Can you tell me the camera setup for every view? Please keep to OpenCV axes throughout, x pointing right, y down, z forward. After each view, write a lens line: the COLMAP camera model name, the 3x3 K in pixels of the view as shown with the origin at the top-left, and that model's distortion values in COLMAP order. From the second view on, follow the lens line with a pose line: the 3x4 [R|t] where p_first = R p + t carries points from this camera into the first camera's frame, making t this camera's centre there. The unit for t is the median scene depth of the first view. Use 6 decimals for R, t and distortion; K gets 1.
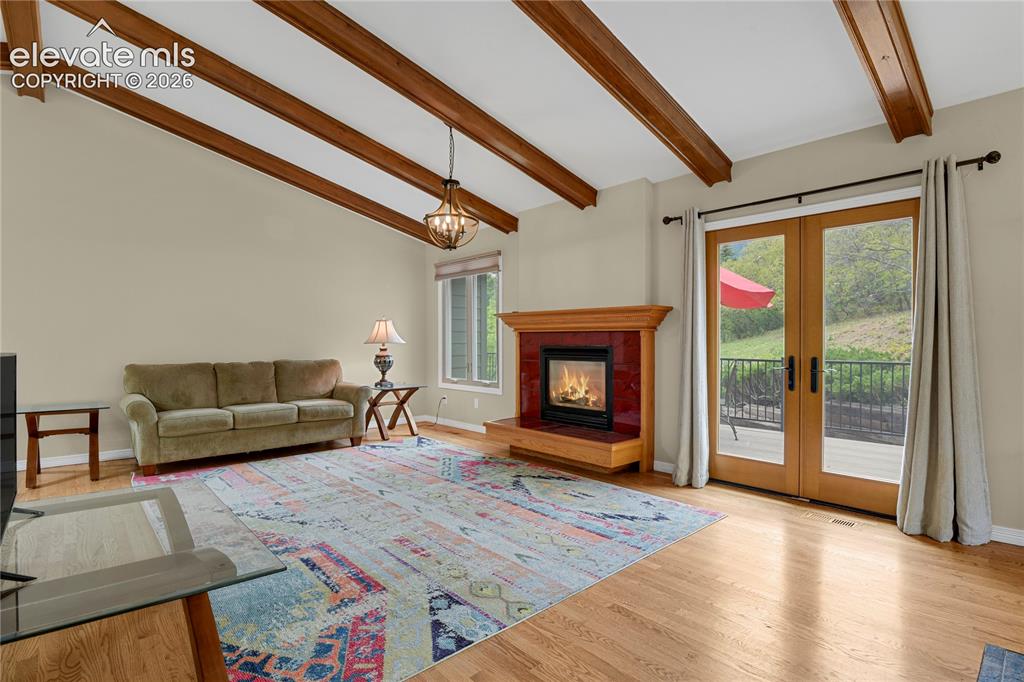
lens RADIAL K [[498.9, 0, 519.3], [0, 498.9, 341.6], [0, 0, 1]] dist [-0.027495, -0.000862]
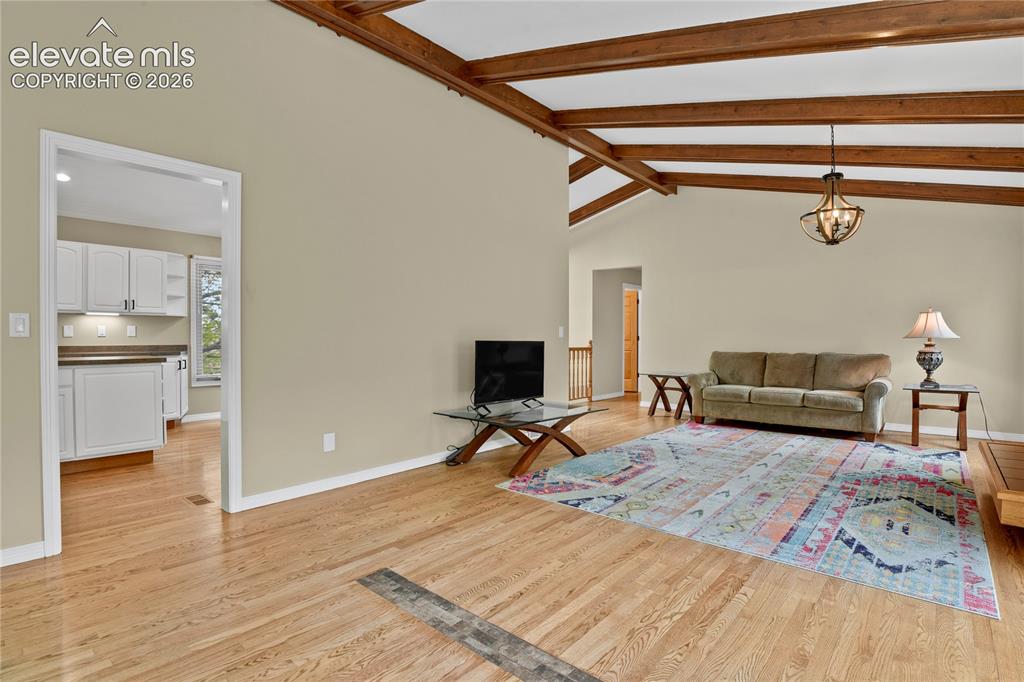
lens RADIAL K [[498.9, 0, 519.3], [0, 498.9, 341.6], [0, 0, 1]] dist [-0.027495, -0.000862]
pose [[0.119498, 0.013313, -0.992745, 0.758722], [0.001344, 0.999907, 0.013571, -0.005175], [0.992834, -0.002956, 0.119469, 0.266162]]
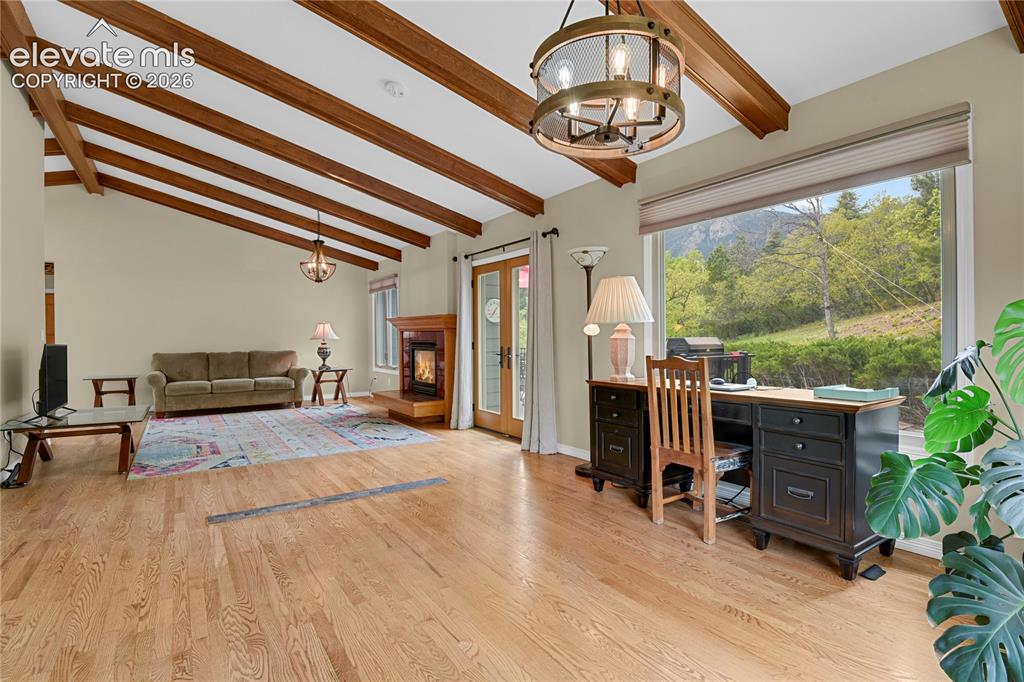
lens RADIAL K [[498.9, 0, 519.3], [0, 498.9, 341.6], [0, 0, 1]] dist [-0.027495, -0.000862]
pose [[0.990424, -0.003672, -0.138010, 0.738436], [0.005132, 0.999935, 0.010224, -0.002665], [0.137964, -0.010835, 0.990378, -0.526953]]
